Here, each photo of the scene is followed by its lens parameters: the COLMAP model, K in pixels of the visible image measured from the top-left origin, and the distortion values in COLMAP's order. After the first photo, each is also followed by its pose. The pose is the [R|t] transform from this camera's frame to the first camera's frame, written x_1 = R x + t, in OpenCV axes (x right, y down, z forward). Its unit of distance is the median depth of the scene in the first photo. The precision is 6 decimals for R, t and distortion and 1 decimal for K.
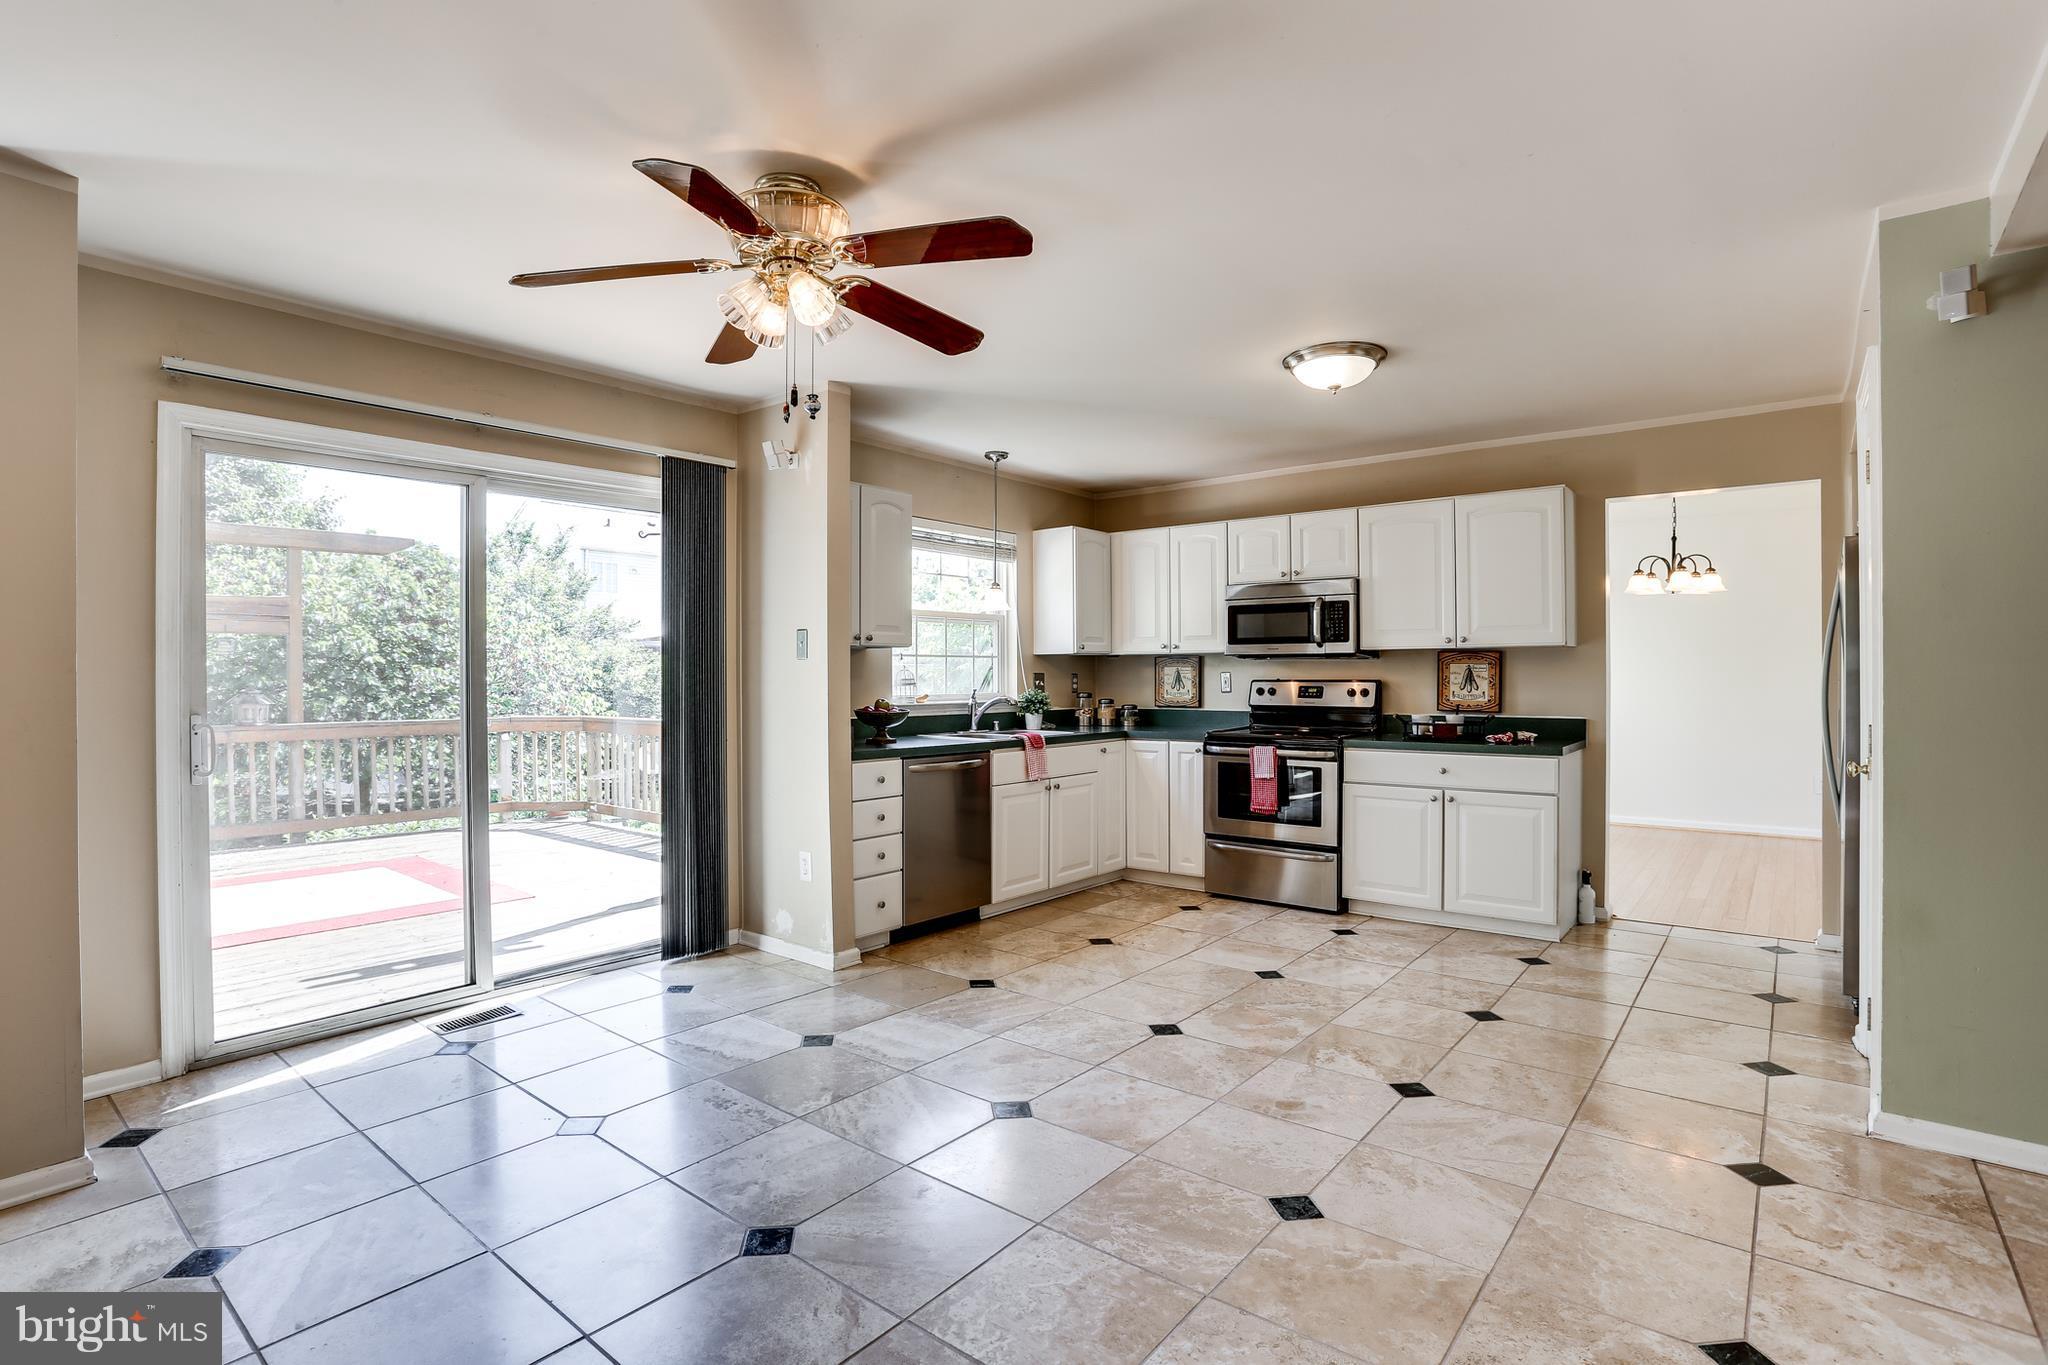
lens RADIAL K [[997.1, 0, 992.6], [0, 997.1, 675.5], [0, 0, 1]] dist [-0.059903, 0.012783]
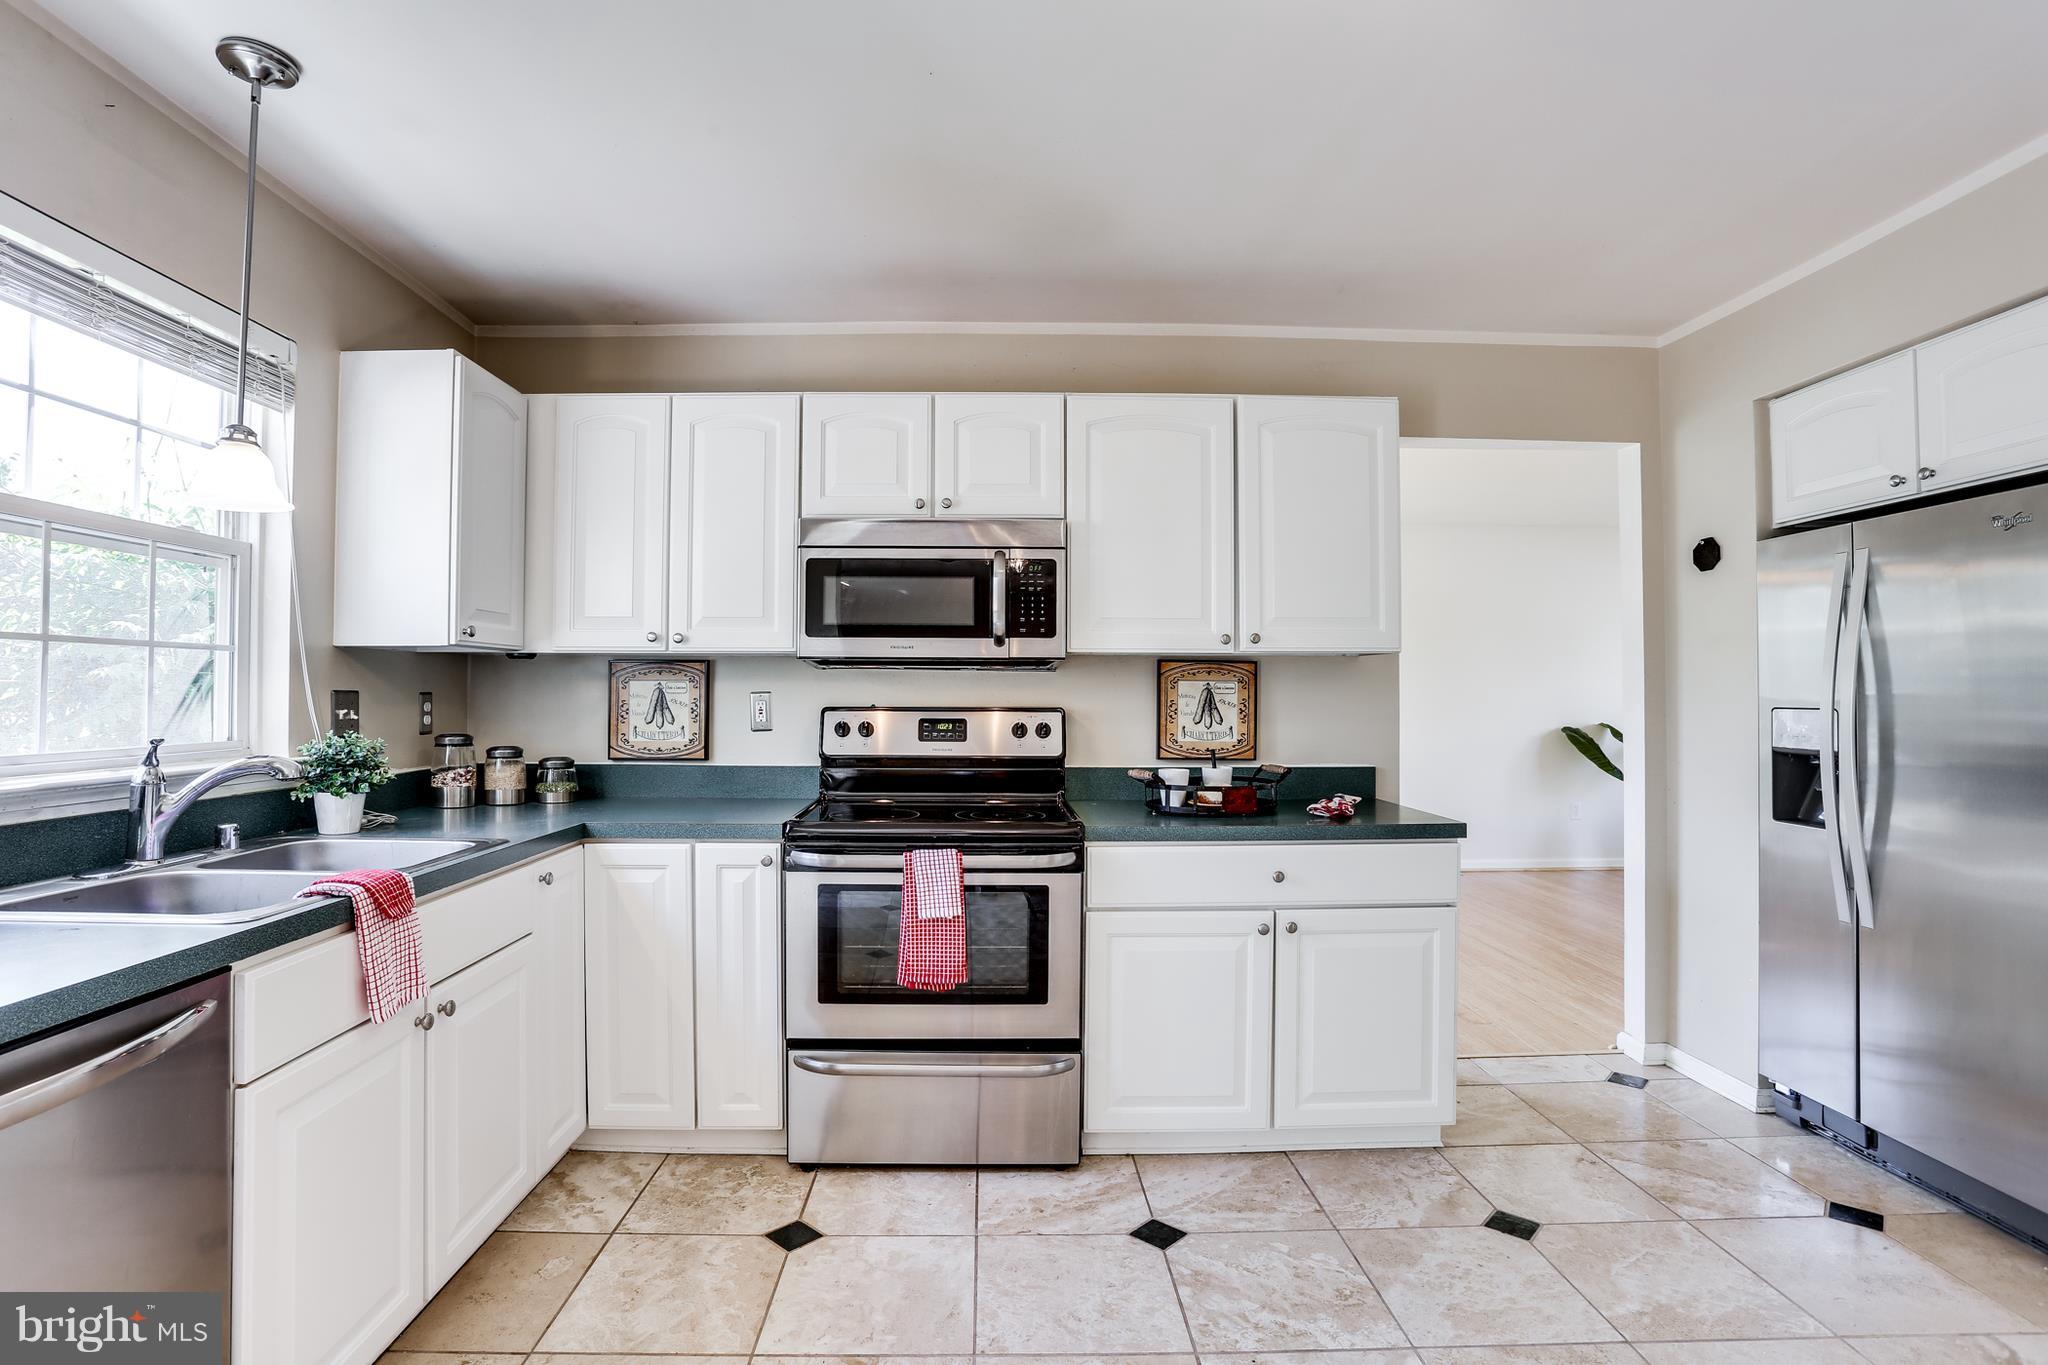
lens RADIAL K [[997.1, 0, 1001.3], [0, 997.1, 679.9], [0, 0, 1]] dist [-0.059903, 0.012783]
pose [[0.755703, 0.015282, 0.654736, -0.014141], [-0.004842, 0.999831, -0.017748, -0.001039], [-0.654897, 0.010242, 0.755649, 0.567709]]
